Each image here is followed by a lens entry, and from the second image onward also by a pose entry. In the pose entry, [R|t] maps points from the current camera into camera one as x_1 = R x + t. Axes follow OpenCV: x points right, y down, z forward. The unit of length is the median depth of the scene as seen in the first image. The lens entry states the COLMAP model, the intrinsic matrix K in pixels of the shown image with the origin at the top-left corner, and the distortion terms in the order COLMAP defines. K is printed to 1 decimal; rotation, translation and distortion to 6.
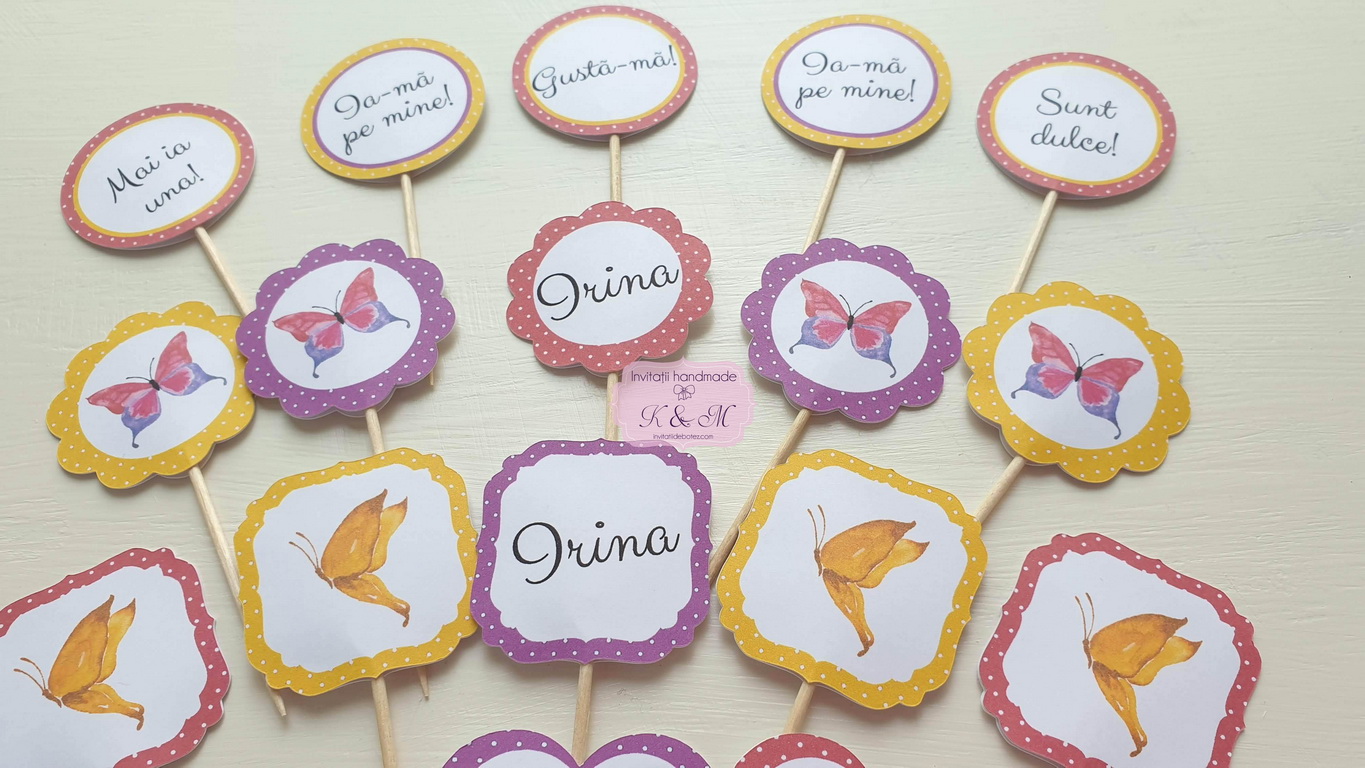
lens RADIAL K [[1022.5, 0, 704.0], [0, 1022.5, 425.2], [0, 0, 1]] dist [-0.048151, -0.009150]
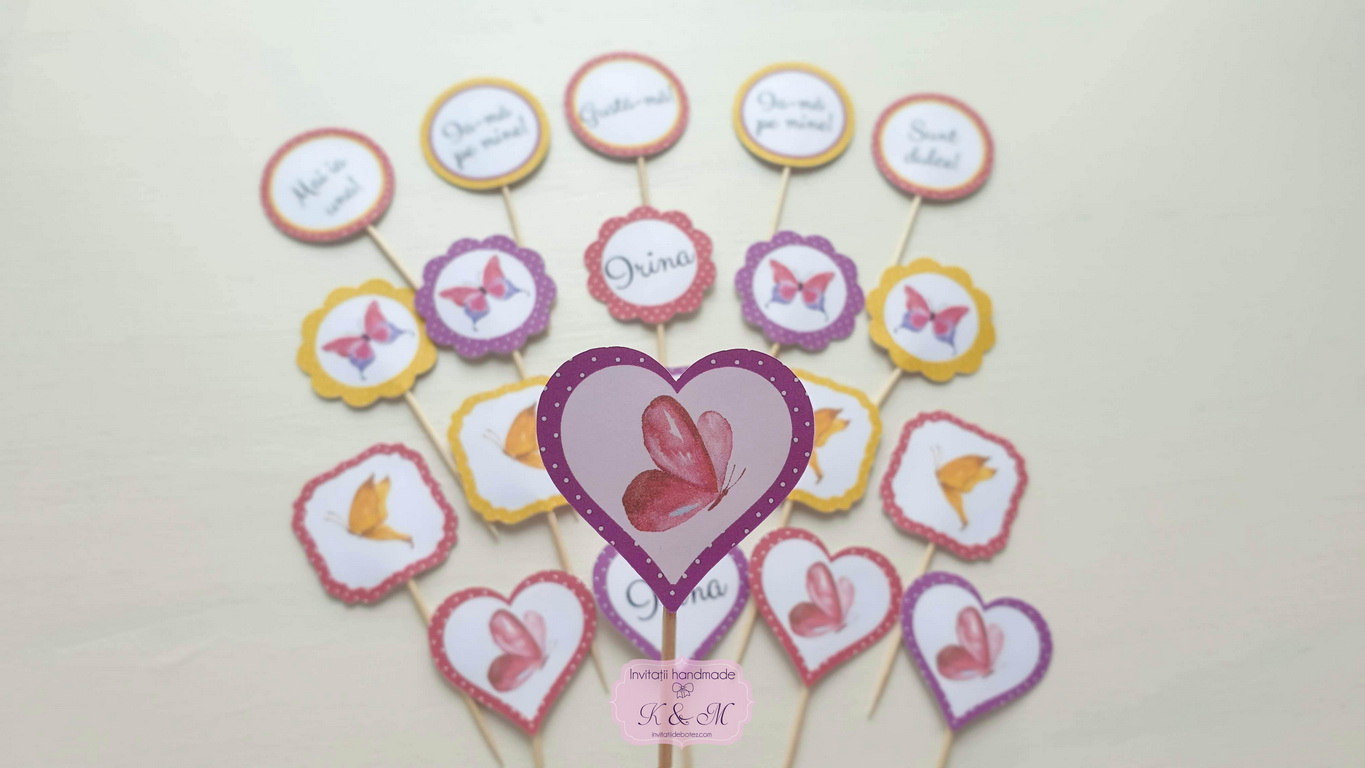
lens RADIAL K [[1022.5, 0, 686.2], [0, 1022.5, 389.3], [0, 0, 1]] dist [-0.048151, -0.009150]
pose [[0.991608, -0.037996, 0.123569, -0.251172], [0.020809, 0.990281, 0.137513, -0.167647], [-0.127593, -0.133788, 0.982762, -0.627444]]
